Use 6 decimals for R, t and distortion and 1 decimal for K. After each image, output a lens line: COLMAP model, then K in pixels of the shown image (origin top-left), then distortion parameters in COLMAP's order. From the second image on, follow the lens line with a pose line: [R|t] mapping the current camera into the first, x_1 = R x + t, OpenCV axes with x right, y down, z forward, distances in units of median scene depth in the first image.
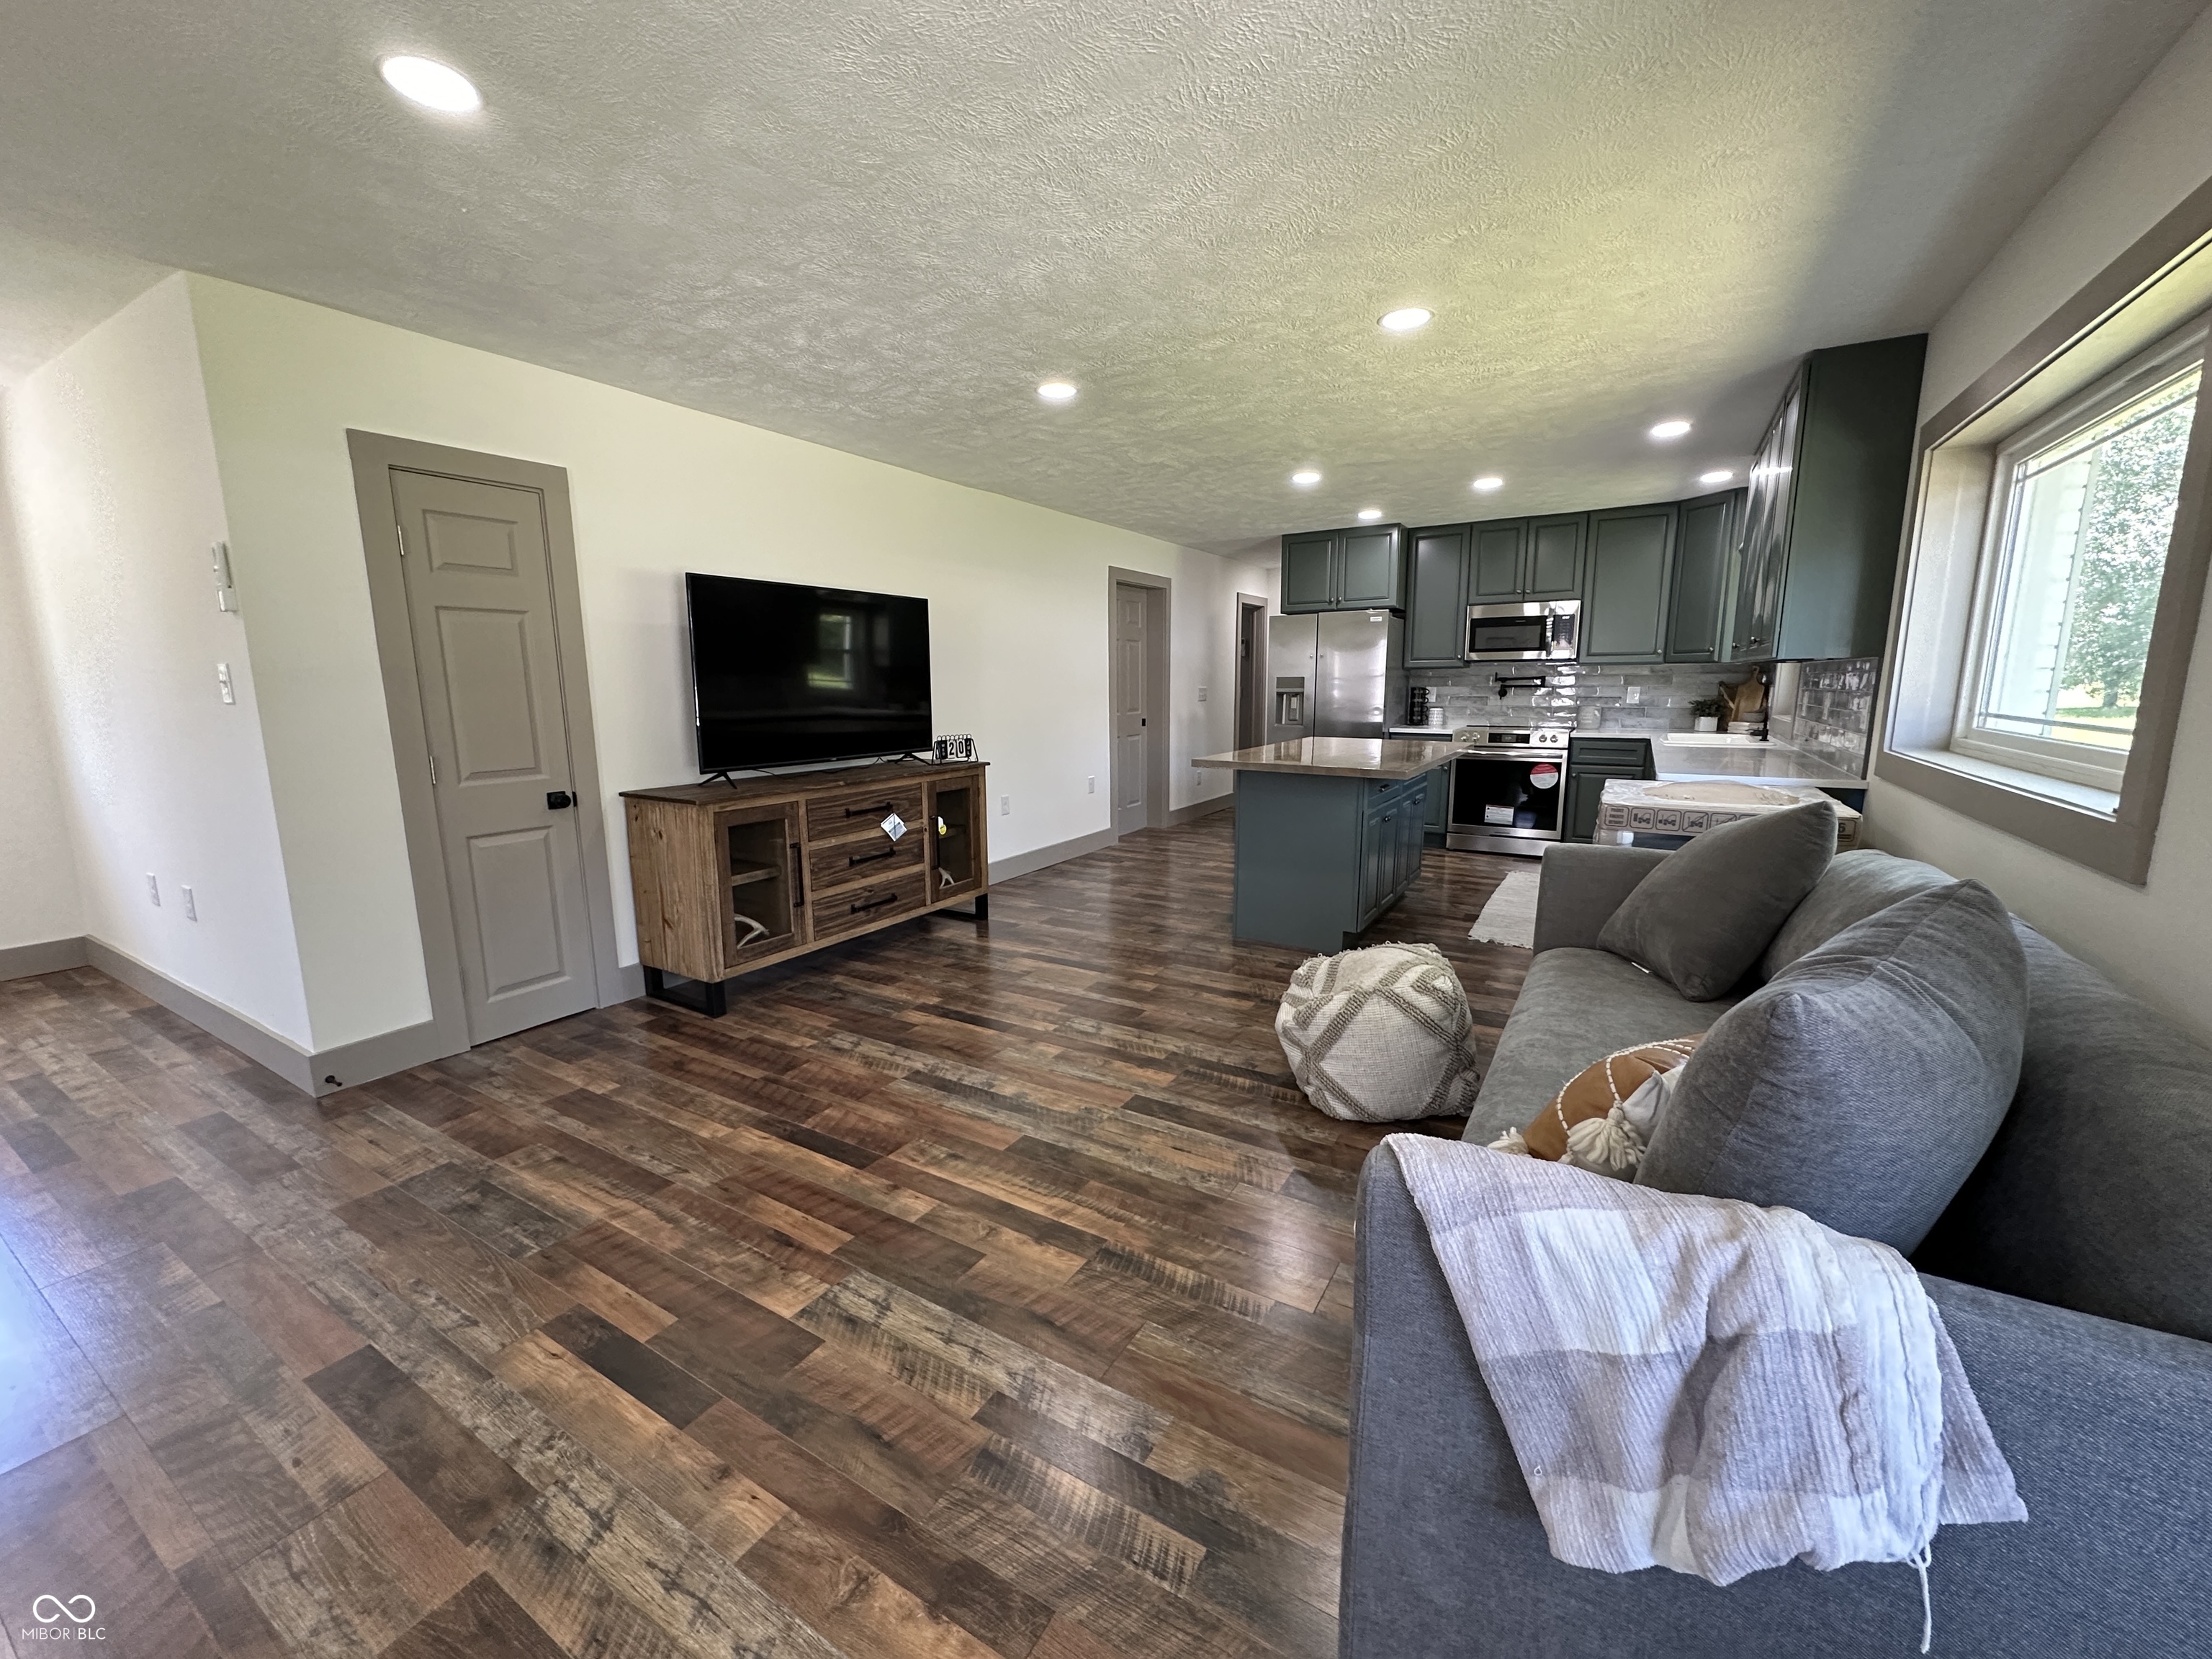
lens RADIAL K [[880.0, 0, 1105.1], [0, 880.0, 830.6], [0, 0, 1]] dist [-0.000657, 0.000297]
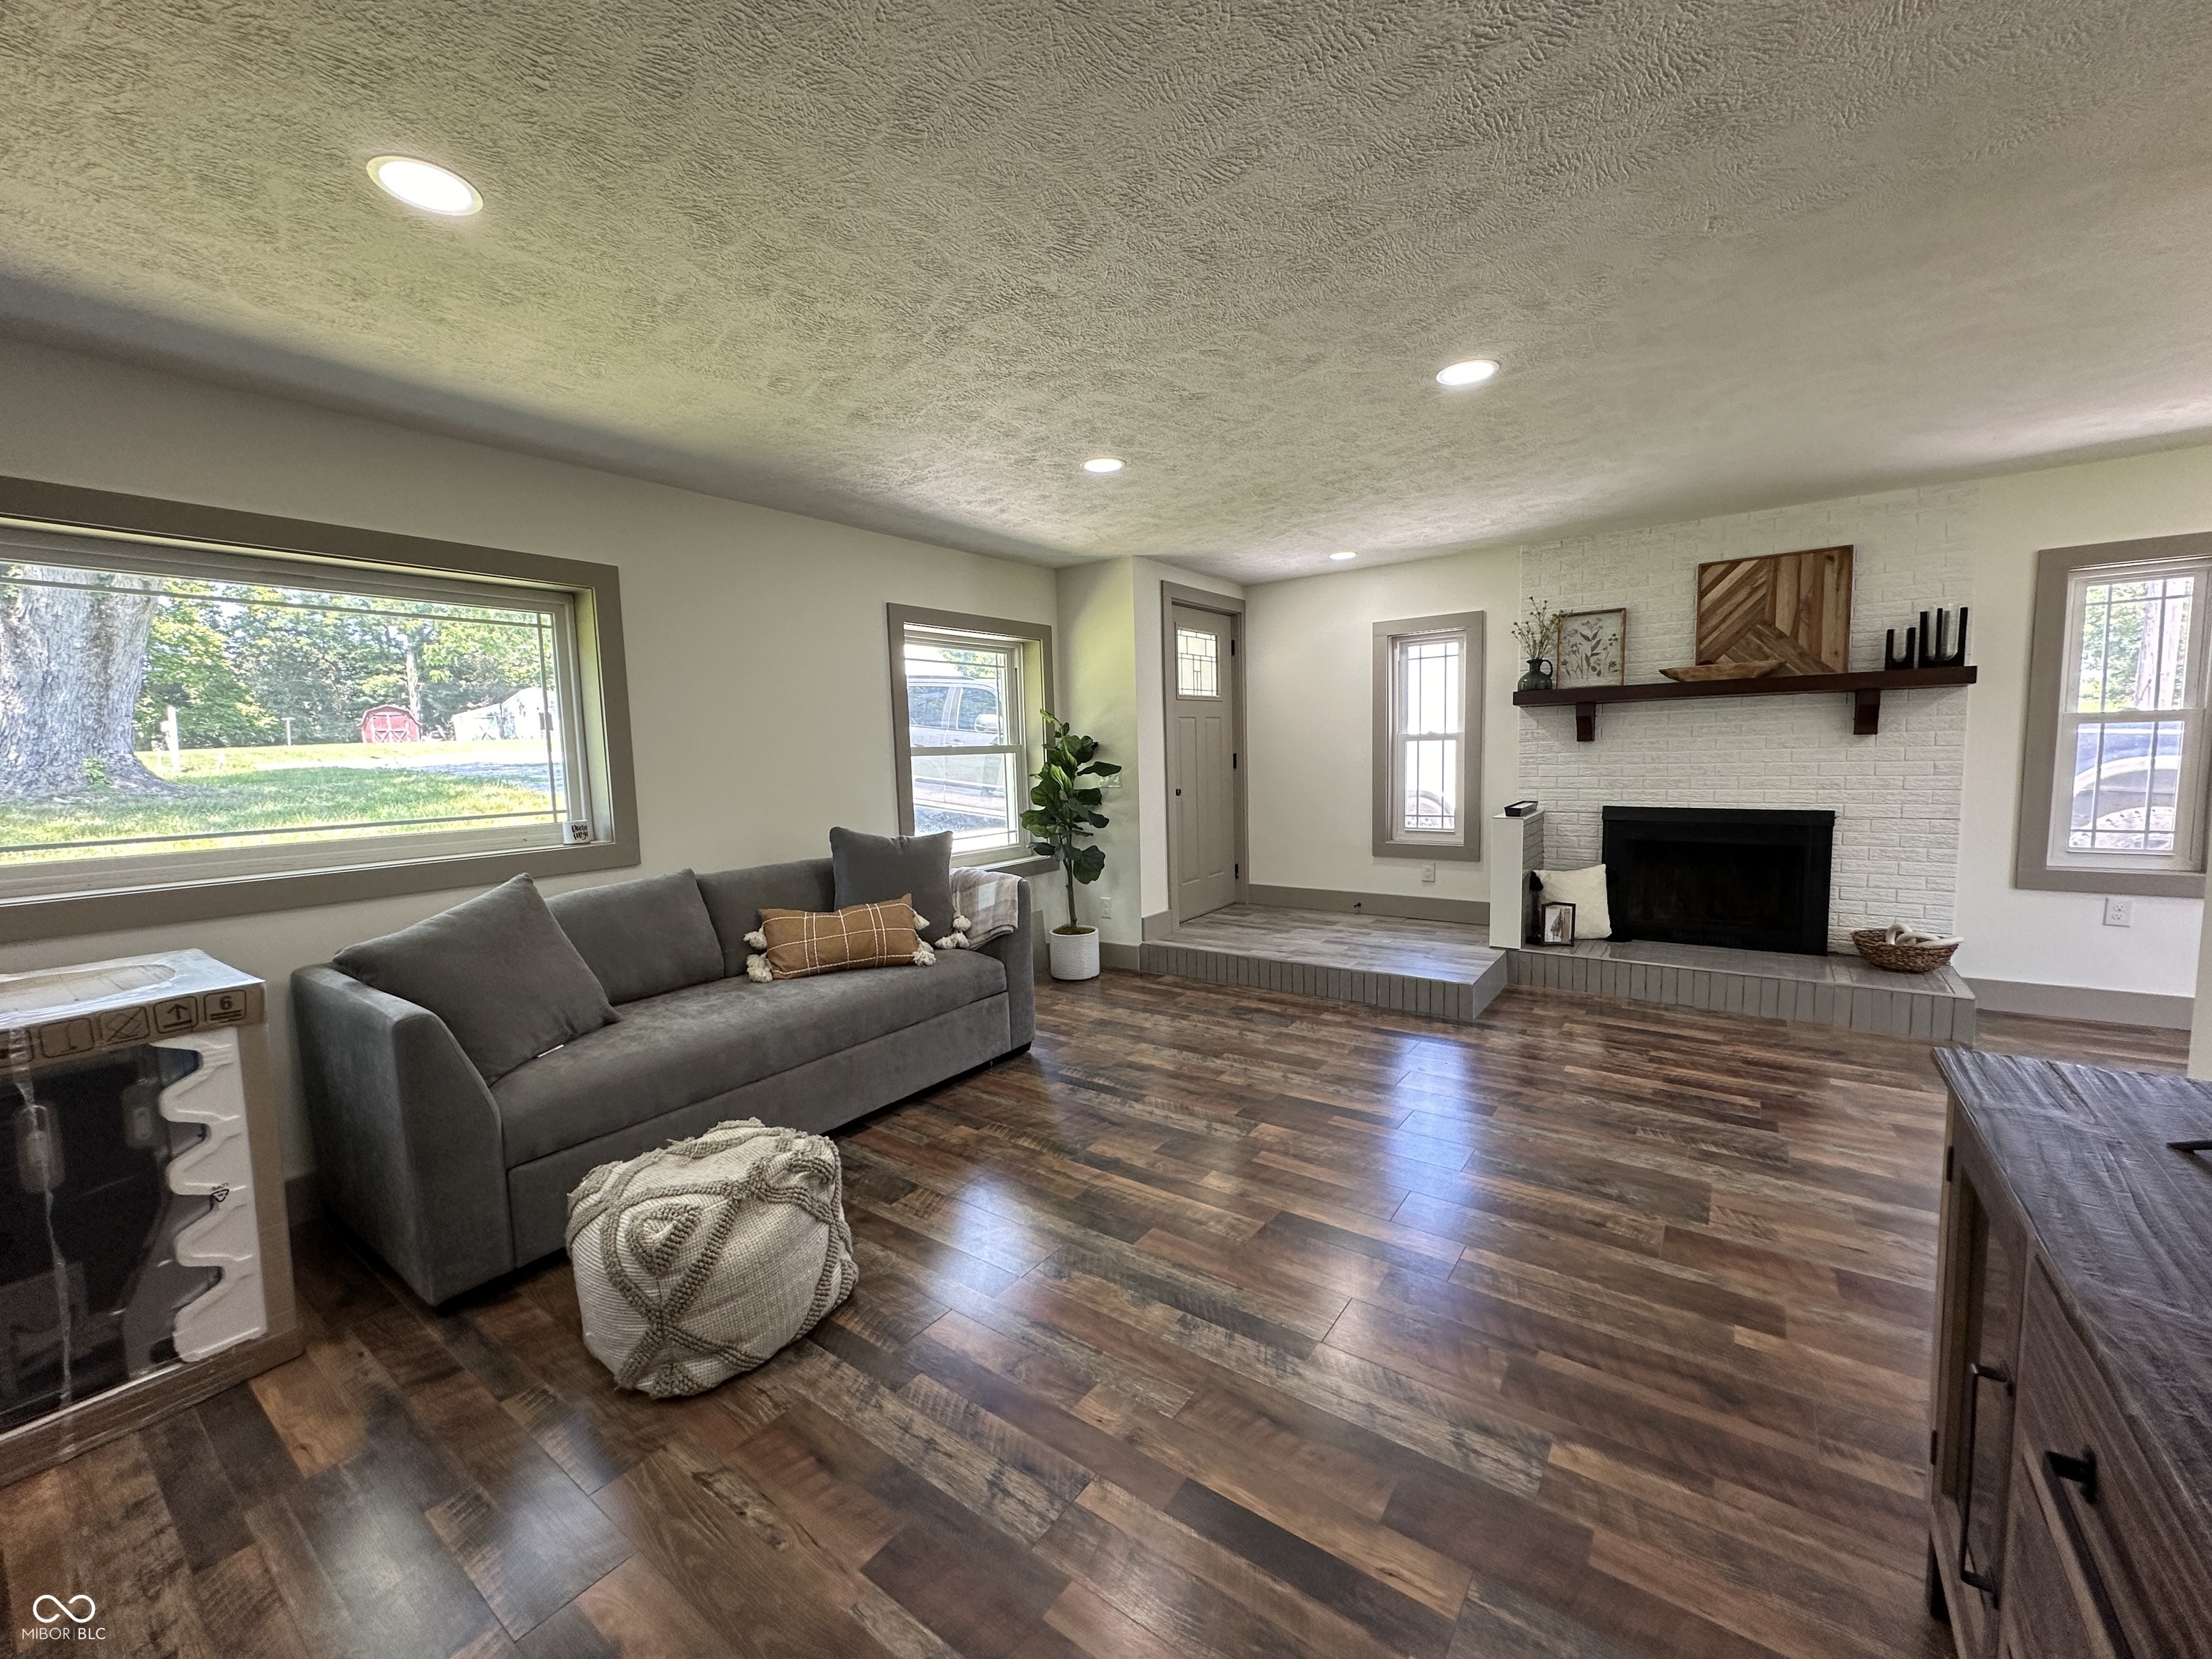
lens RADIAL K [[880.0, 0, 1105.2], [0, 880.0, 832.1], [0, 0, 1]] dist [-0.000657, 0.000297]
pose [[-0.995363, 0.027720, 0.092105, -0.121129], [0.051029, 0.963889, 0.261369, -0.245344], [-0.081534, 0.264857, -0.960835, 1.343102]]
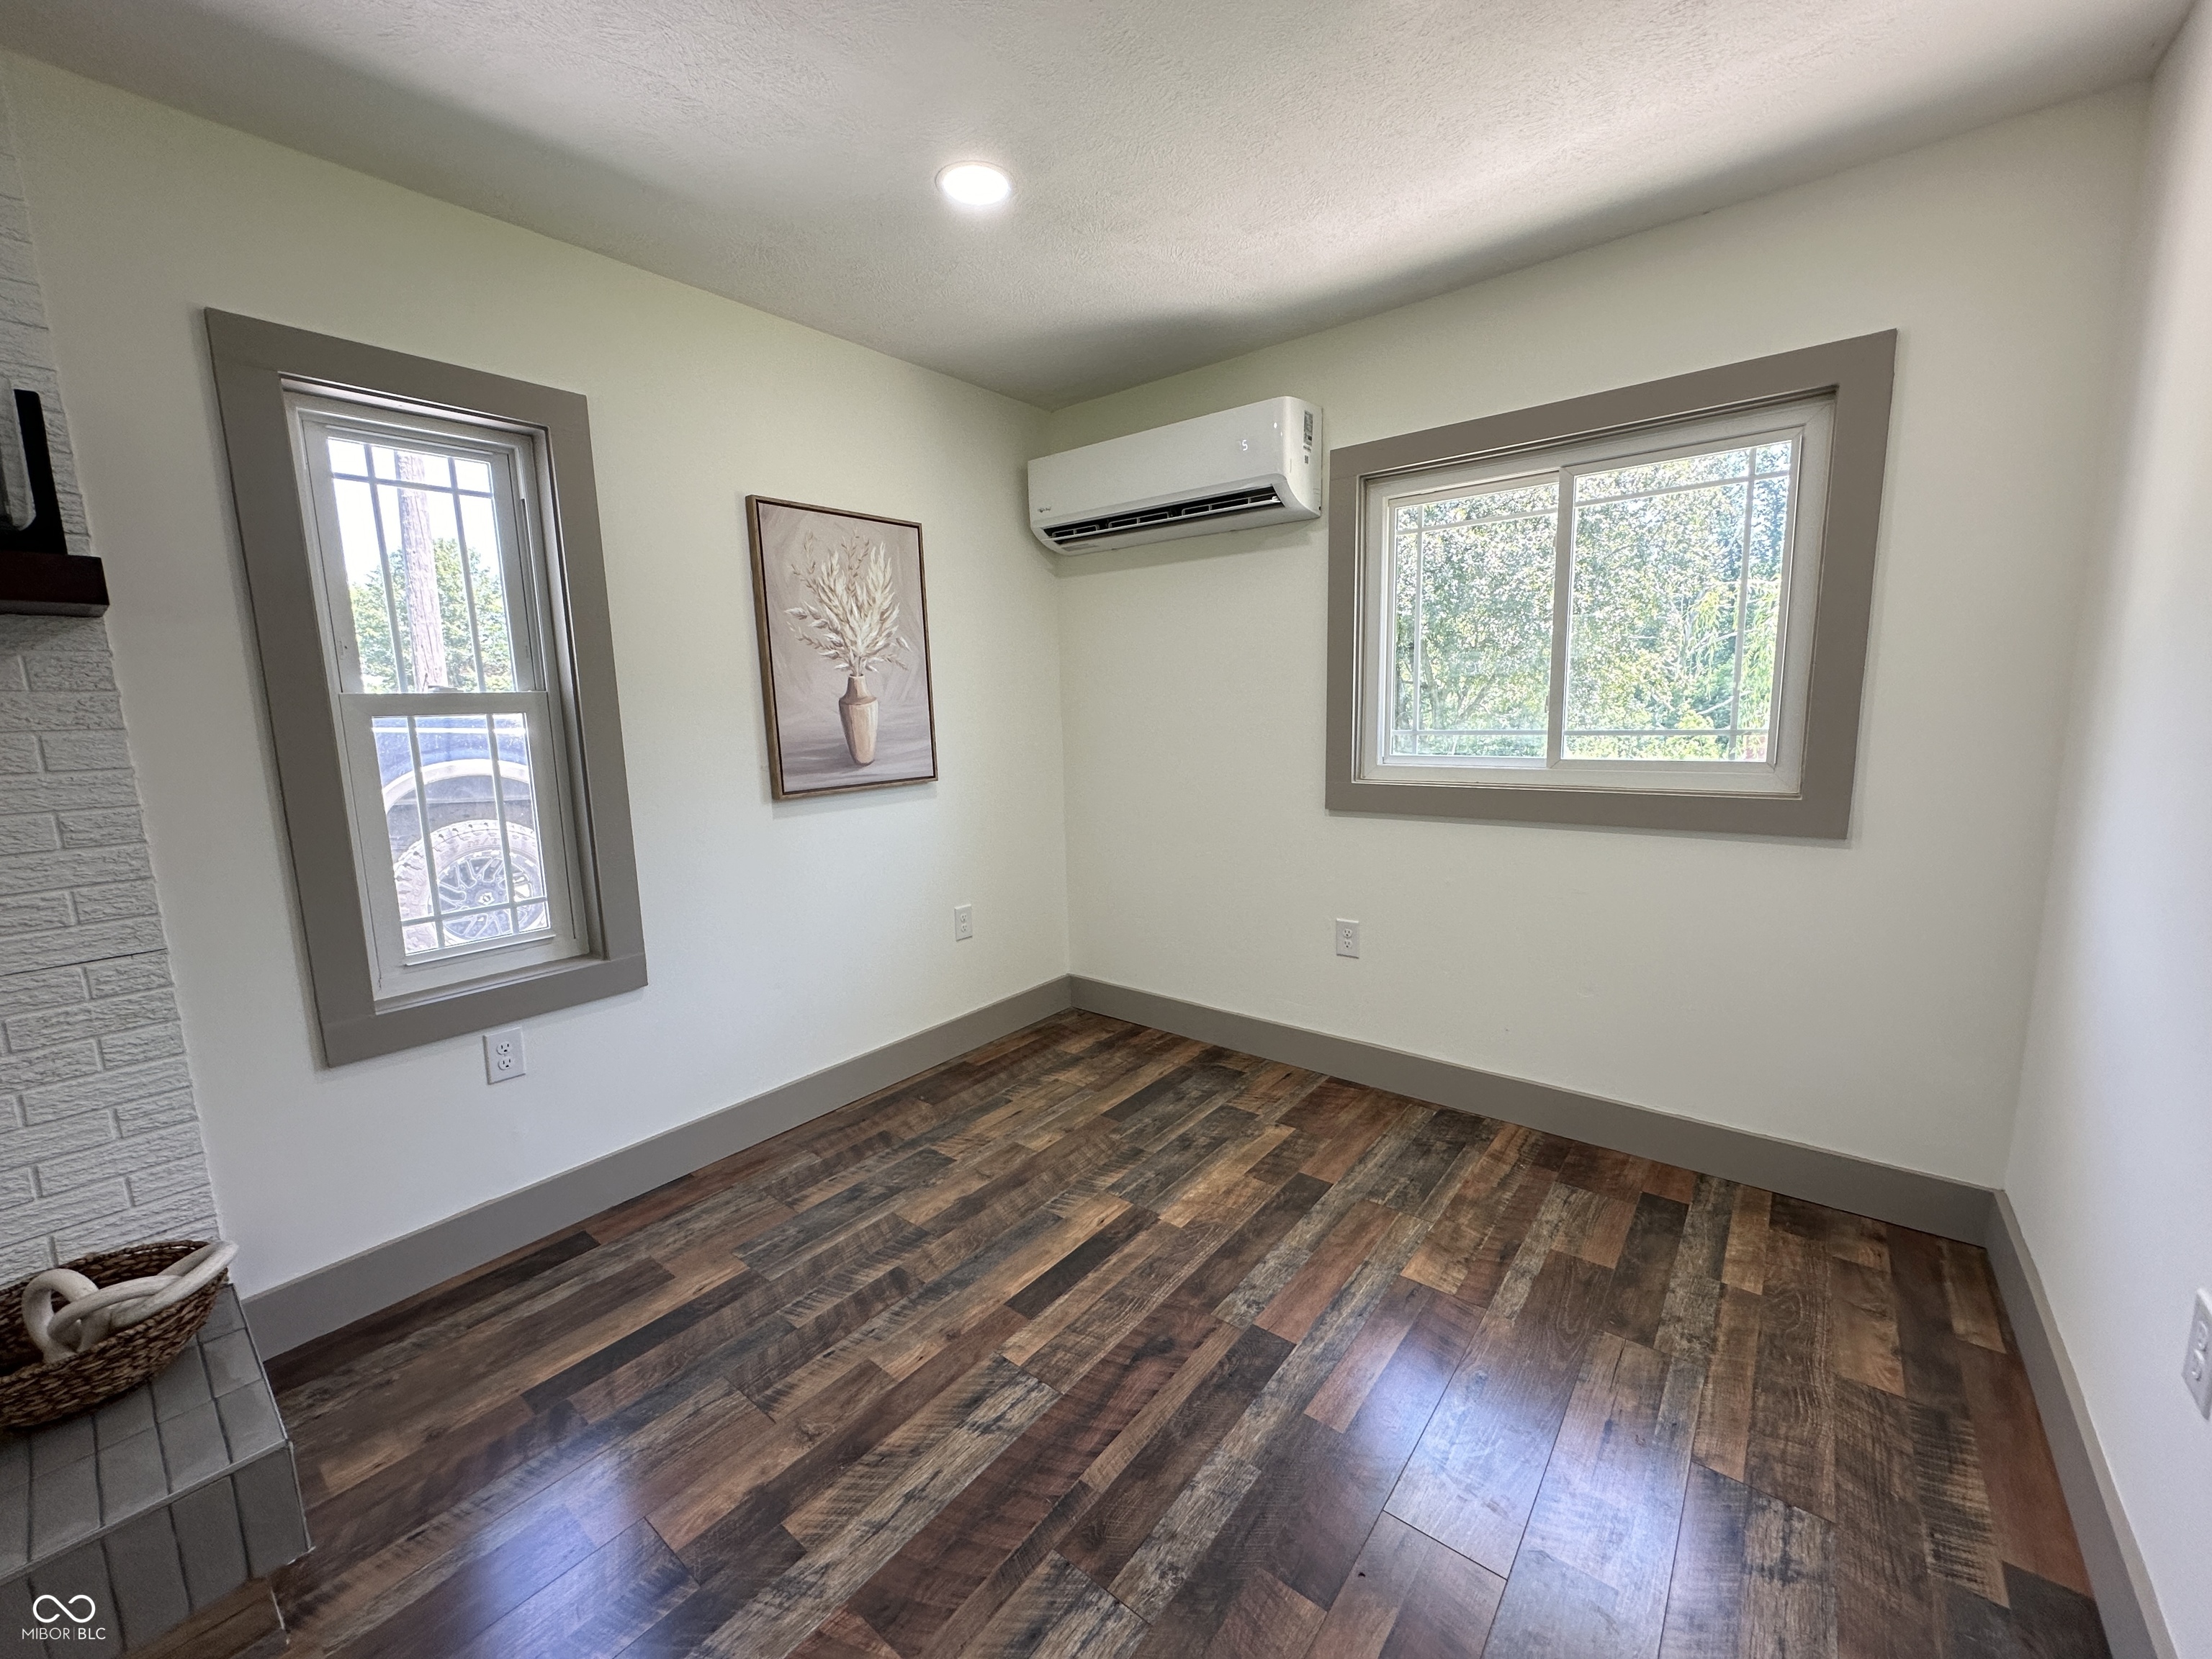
lens RADIAL K [[880.0, 0, 1104.2], [0, 880.0, 830.7], [0, 0, 1]] dist [-0.000657, 0.000297]
pose [[-0.133428, 0.155836, -0.978730, -0.775601], [-0.140982, 0.974532, 0.174388, -0.110891], [0.980980, 0.161252, -0.108060, 0.641364]]
